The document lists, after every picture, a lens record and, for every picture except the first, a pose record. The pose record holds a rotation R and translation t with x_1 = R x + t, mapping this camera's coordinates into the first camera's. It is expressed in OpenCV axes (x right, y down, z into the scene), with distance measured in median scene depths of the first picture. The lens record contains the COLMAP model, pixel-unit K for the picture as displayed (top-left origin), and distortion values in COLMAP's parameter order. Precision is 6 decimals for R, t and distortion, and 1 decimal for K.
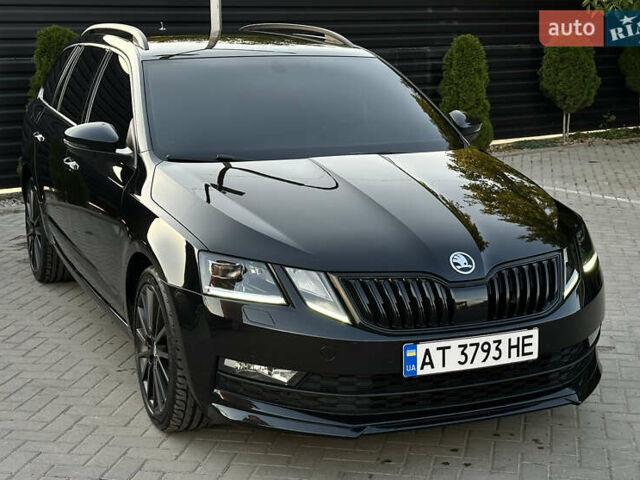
lens RADIAL K [[1214.9, 0, 339.2], [0, 1214.9, 243.5], [0, 0, 1]] dist [0.121074, 0.000000]
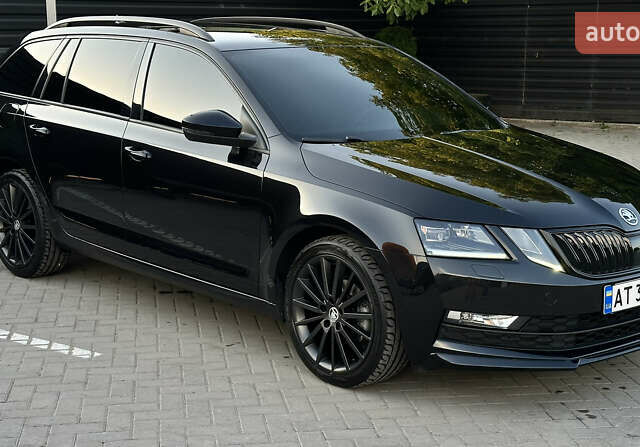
lens RADIAL K [[1170.4, 0, 320.0], [0, 1170.4, 221.9], [0, 0, 1]] dist [0.219285, 0.000000]
pose [[0.946460, -0.052436, 0.318535, -0.553187], [0.055272, 0.998471, 0.000134, 0.004876], [-0.318055, 0.017479, 0.947911, -0.002513]]
